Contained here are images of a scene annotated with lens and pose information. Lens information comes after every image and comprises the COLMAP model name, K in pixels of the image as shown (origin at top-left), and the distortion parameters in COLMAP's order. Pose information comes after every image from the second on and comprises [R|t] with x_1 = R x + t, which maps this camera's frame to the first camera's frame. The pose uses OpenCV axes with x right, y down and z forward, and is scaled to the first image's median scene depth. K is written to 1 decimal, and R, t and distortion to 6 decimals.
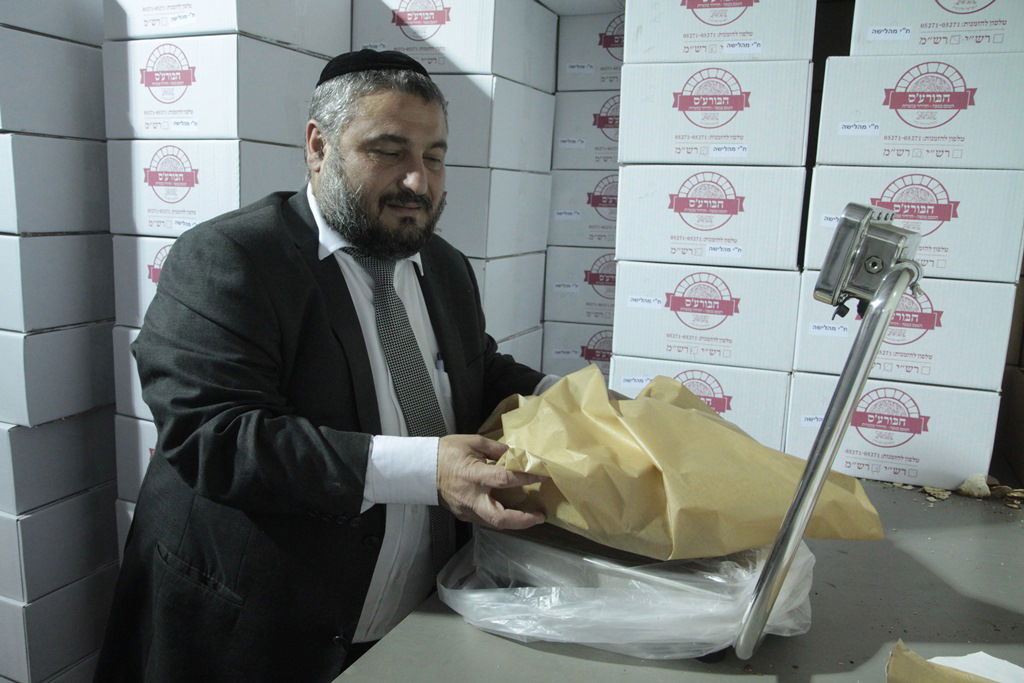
lens RADIAL K [[791.7, 0, 511.2], [0, 791.7, 361.2], [0, 0, 1]] dist [-0.107365, 0.103877]
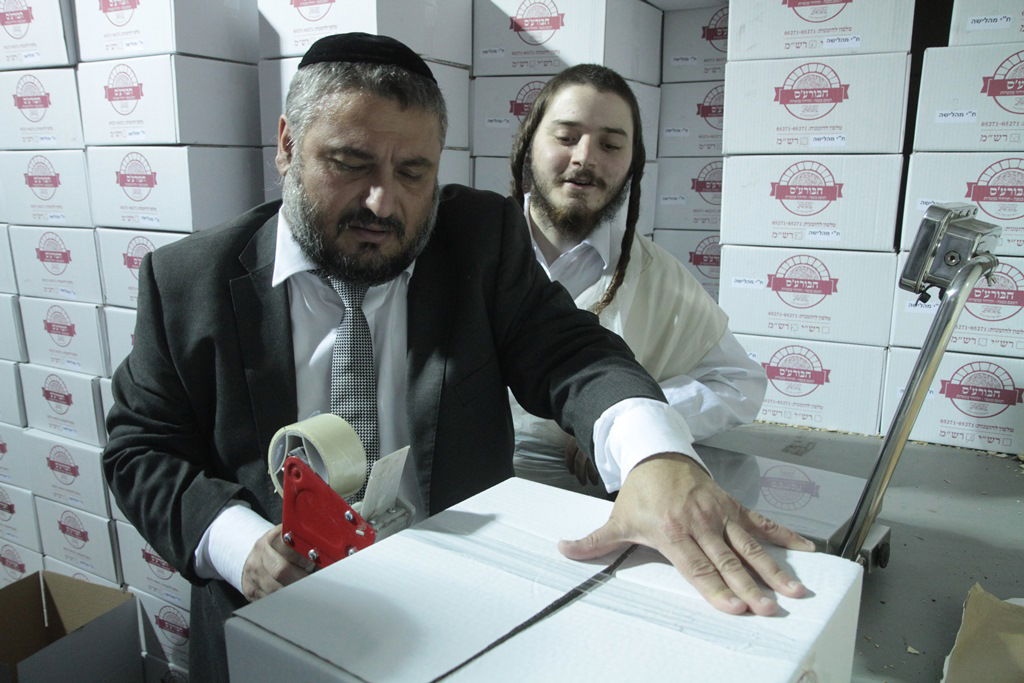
lens RADIAL K [[791.7, 0, 511.2], [0, 791.7, 361.2], [0, 0, 1]] dist [-0.107365, 0.103877]
pose [[0.992787, -0.004262, -0.119818, -0.026118], [0.008371, 0.999393, 0.033813, -0.006941], [0.119601, -0.034572, 0.992220, -0.116172]]
